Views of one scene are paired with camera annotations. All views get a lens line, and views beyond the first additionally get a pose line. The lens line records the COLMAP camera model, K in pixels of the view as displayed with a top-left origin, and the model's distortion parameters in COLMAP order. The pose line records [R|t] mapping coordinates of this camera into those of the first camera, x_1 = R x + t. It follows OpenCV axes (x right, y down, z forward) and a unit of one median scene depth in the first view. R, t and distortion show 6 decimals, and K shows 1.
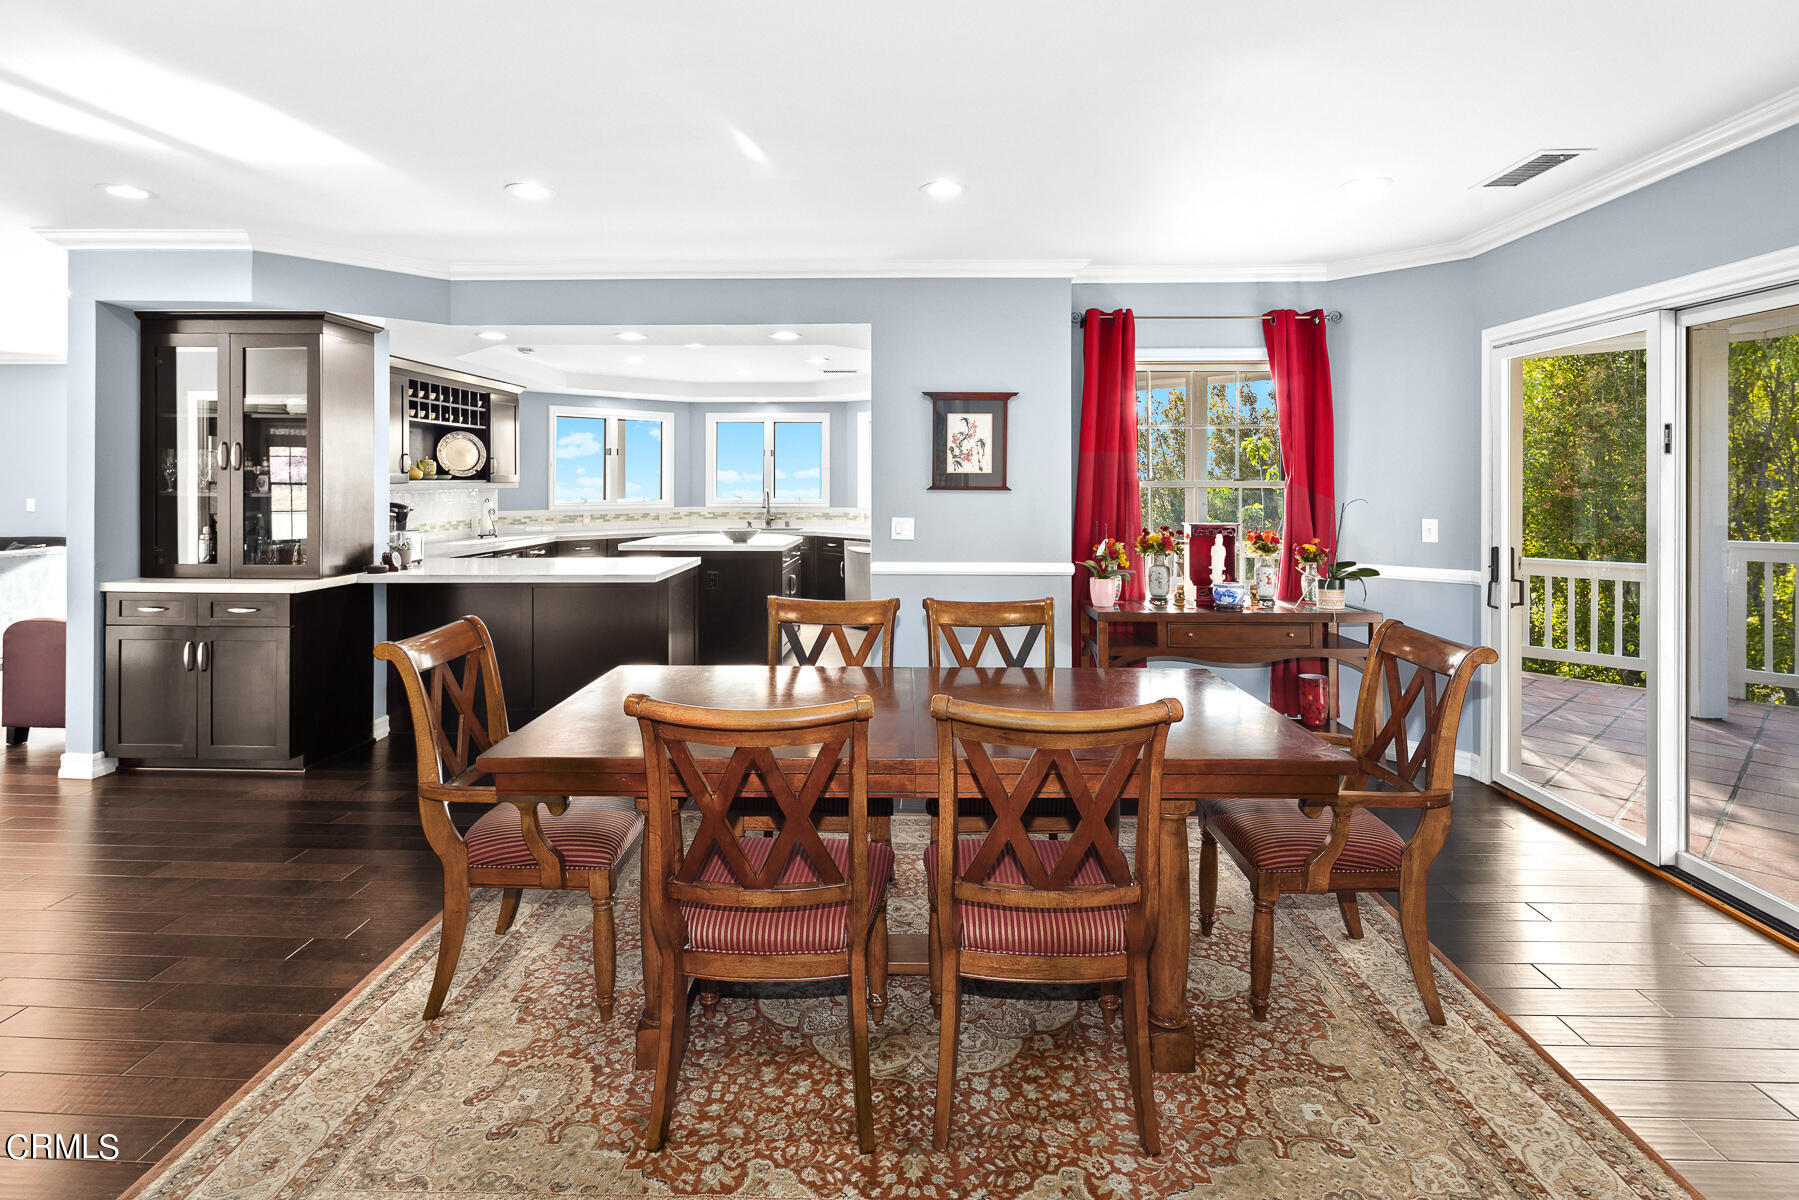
lens RADIAL K [[884.0, 0, 895.3], [0, 884.0, 493.9], [0, 0, 1]] dist [-0.003810, 0.002832]
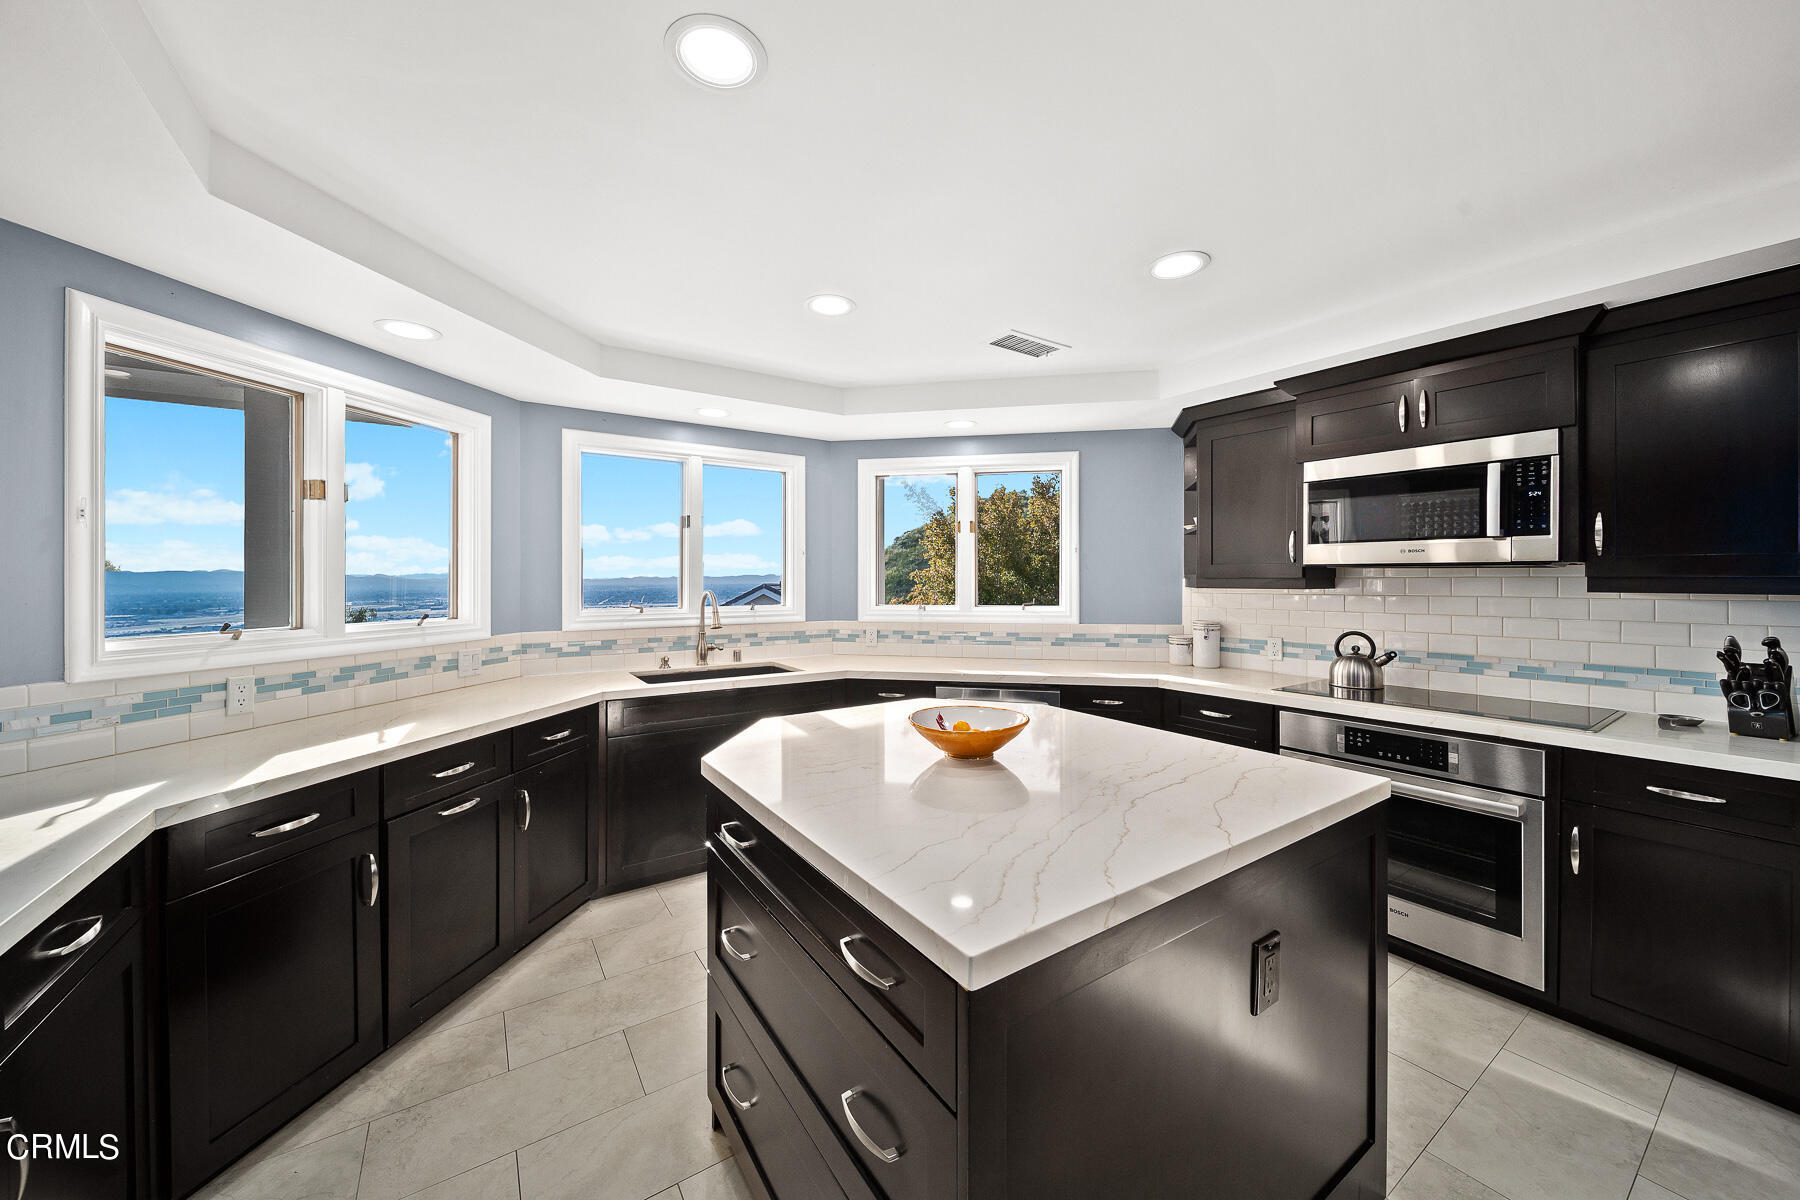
lens RADIAL K [[637.1, 0, 883.7], [0, 637.1, 576.3], [0, 0, 1]] dist [-0.001472, -0.000217]
pose [[0.815256, 0.000484, 0.579101, -0.562029], [0.009364, 0.999858, -0.014018, -0.016129], [-0.579025, 0.016851, 0.815136, 1.306972]]
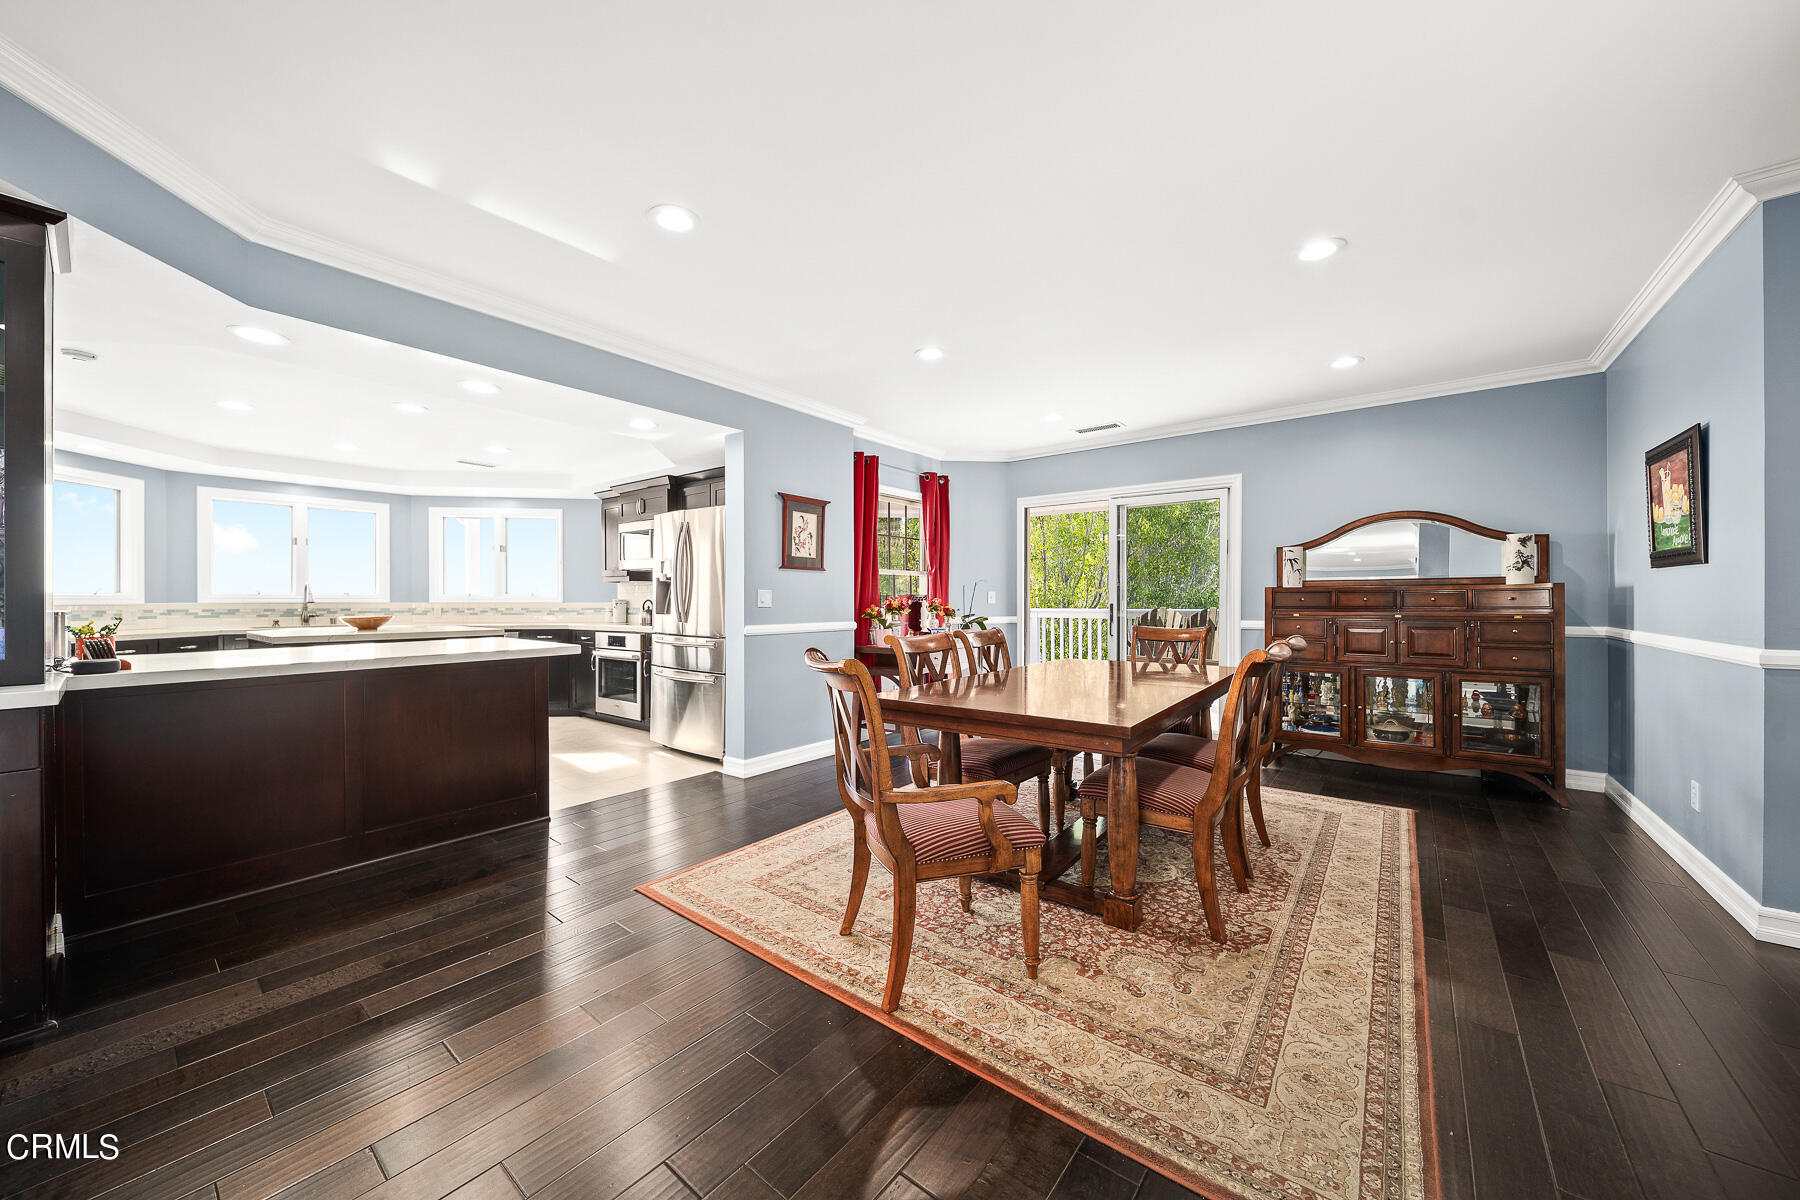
lens RADIAL K [[637.1, 0, 891.2], [0, 637.1, 597.8], [0, 0, 1]] dist [-0.001472, -0.000217]
pose [[0.604151, 0.001451, 0.796868, -0.611287], [0.013107, 0.999845, -0.011758, 0.052091], [-0.796762, 0.017548, 0.604038, 0.306822]]
